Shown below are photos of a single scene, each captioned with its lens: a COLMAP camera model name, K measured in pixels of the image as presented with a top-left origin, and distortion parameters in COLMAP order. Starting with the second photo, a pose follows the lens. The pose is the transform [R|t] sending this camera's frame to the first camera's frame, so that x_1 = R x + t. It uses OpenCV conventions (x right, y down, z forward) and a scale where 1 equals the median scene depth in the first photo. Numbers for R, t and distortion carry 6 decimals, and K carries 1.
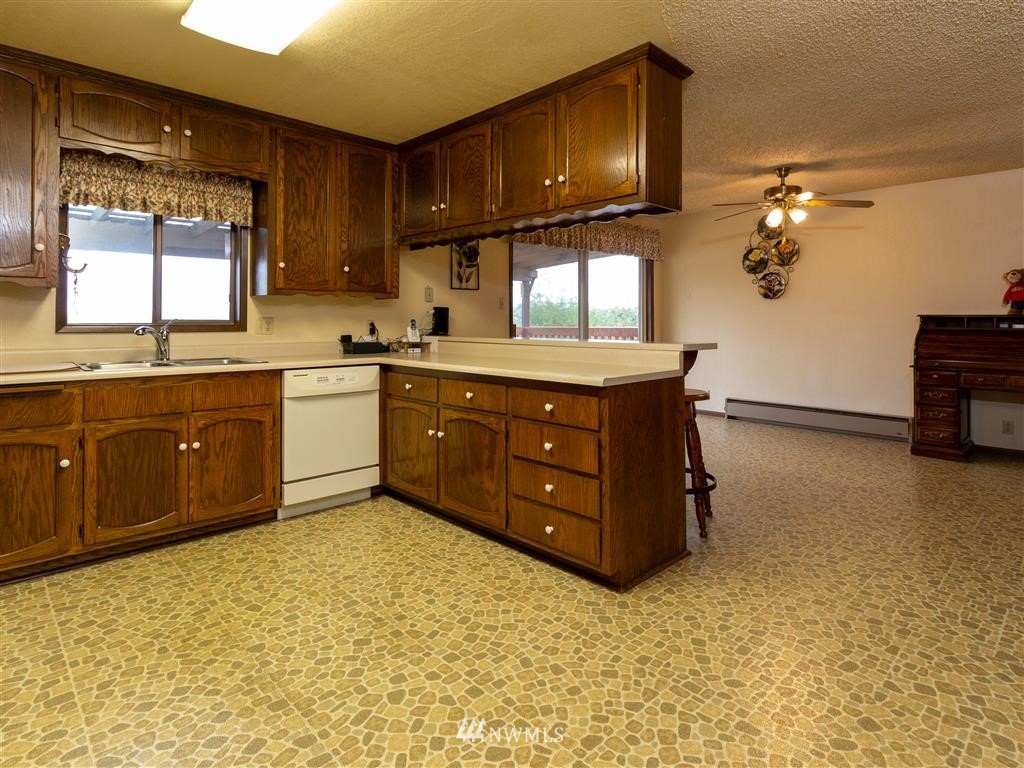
lens RADIAL K [[569.1, 0, 514.1], [0, 569.1, 314.3], [0, 0, 1]] dist [-0.000903, -0.000595]
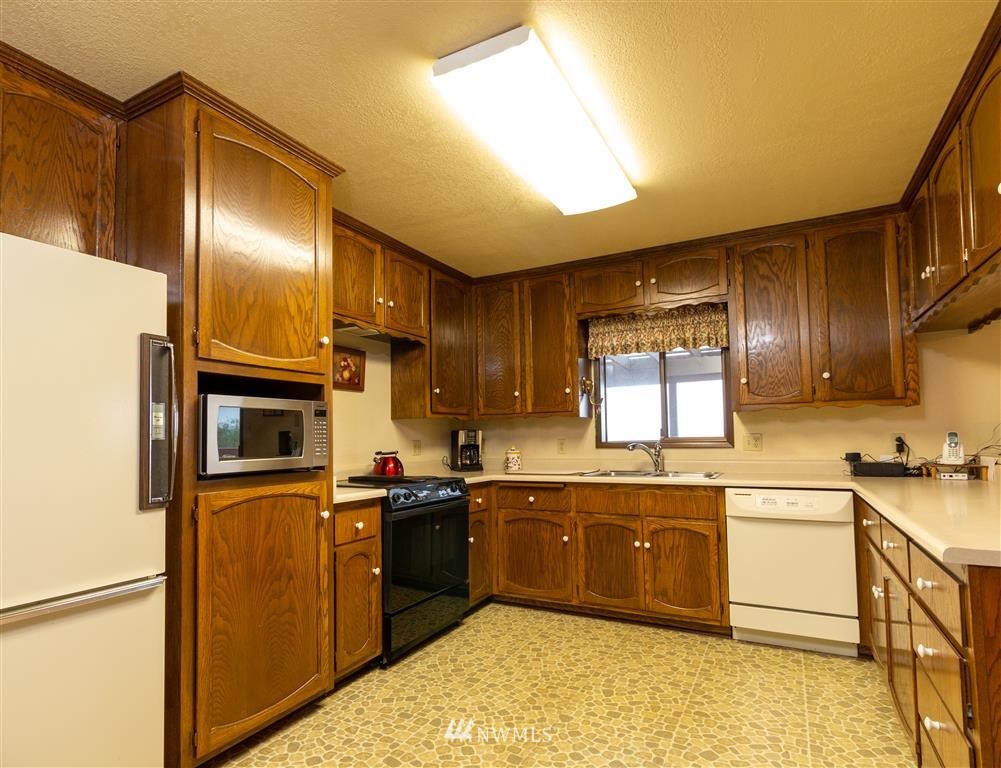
lens RADIAL K [[536.6, 0, 496.4], [0, 536.6, 415.1], [0, 0, 1]] dist [0.000865, -0.000043]
pose [[0.299651, -0.048499, -0.952815, 0.398881], [0.028352, 0.998719, -0.041919, -0.000336], [0.953627, -0.014453, 0.300642, 0.356004]]
